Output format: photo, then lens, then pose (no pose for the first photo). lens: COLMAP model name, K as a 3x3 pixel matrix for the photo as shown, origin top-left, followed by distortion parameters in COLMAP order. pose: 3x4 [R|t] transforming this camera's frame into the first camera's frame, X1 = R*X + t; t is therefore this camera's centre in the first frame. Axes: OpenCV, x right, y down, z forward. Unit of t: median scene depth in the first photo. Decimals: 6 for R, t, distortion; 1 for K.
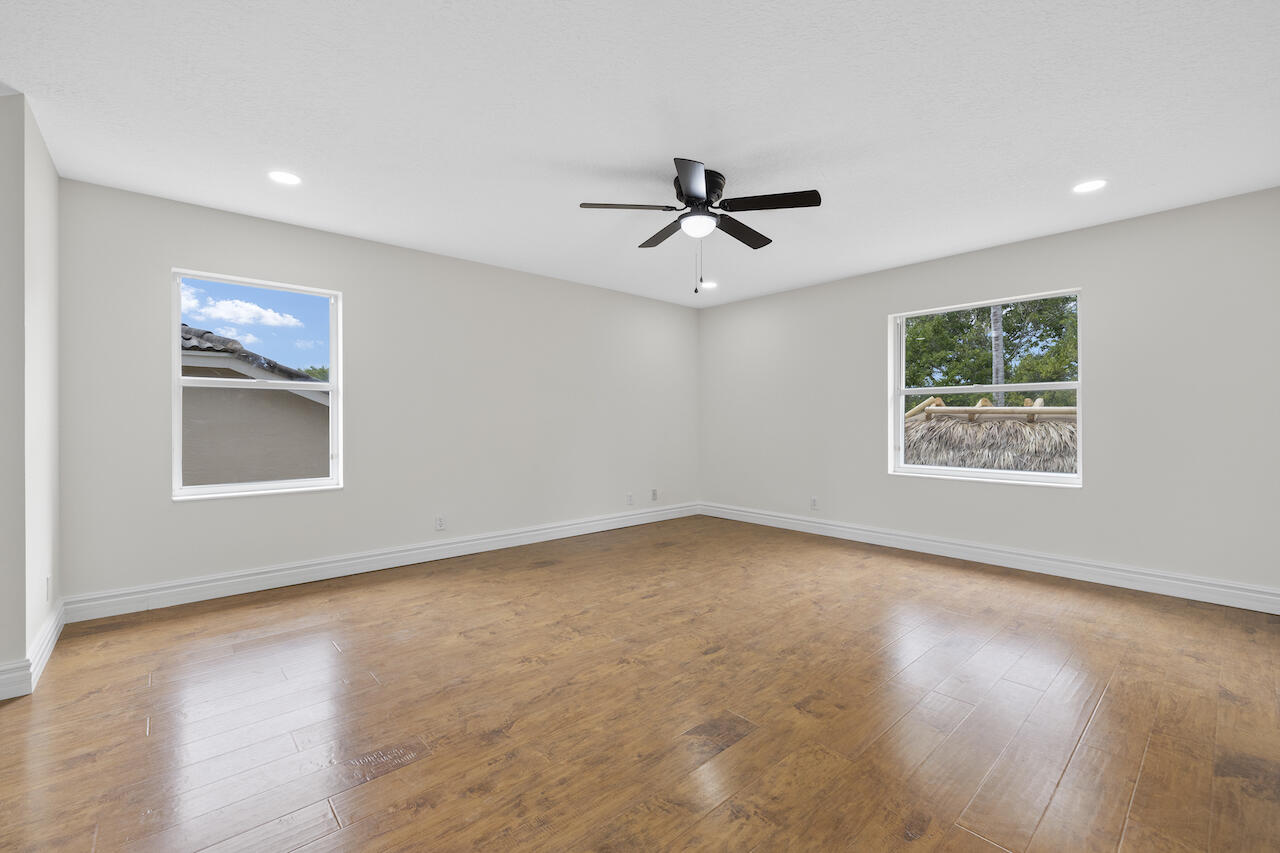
lens RADIAL K [[535.0, 0, 638.2], [0, 535.0, 420.0], [0, 0, 1]] dist [0.015930, 0.000318]
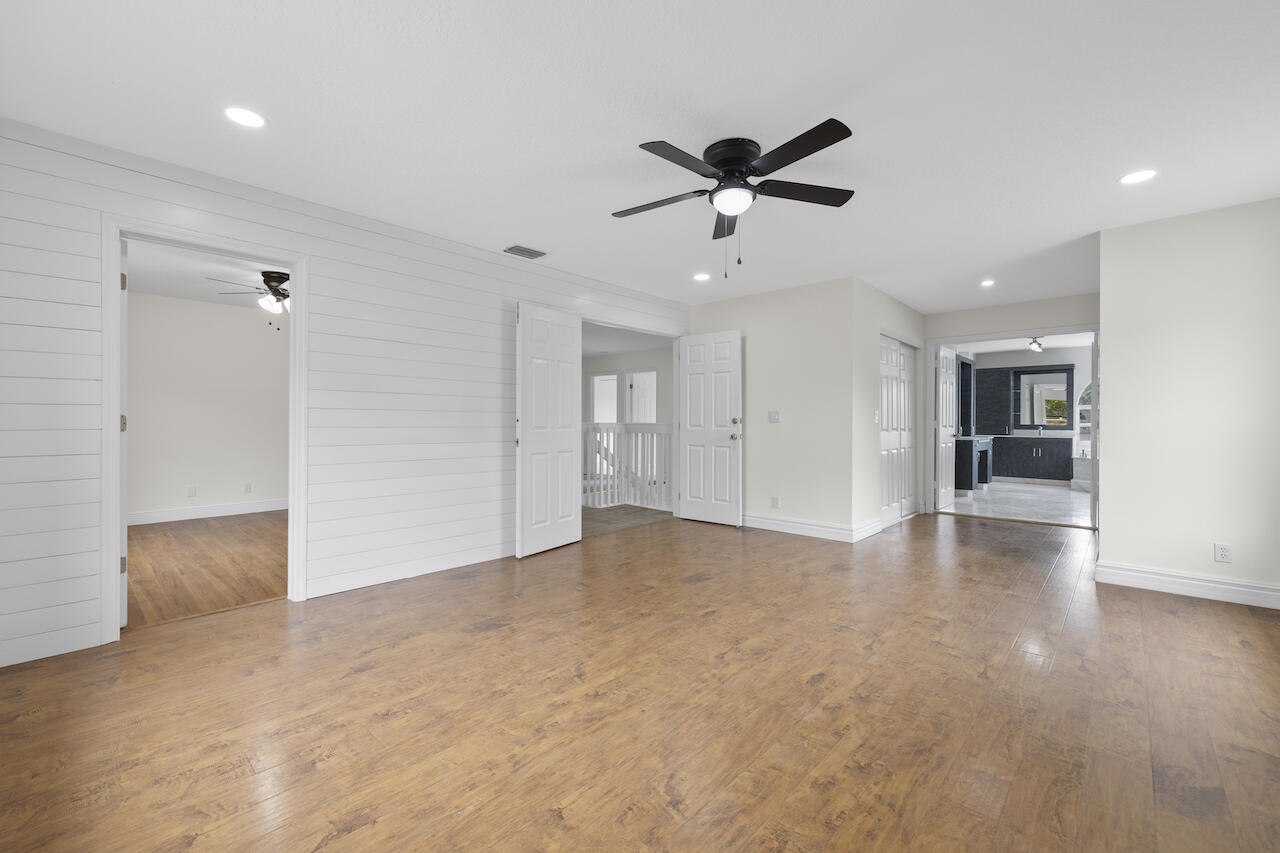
lens RADIAL K [[535.0, 0, 639.8], [0, 535.0, 424.2], [0, 0, 1]] dist [0.015930, 0.000318]
pose [[-0.995038, -0.004578, -0.099395, 0.343131], [-0.004747, 0.999988, 0.001471, 0.008423], [0.099387, 0.001935, -0.995047, 1.812105]]
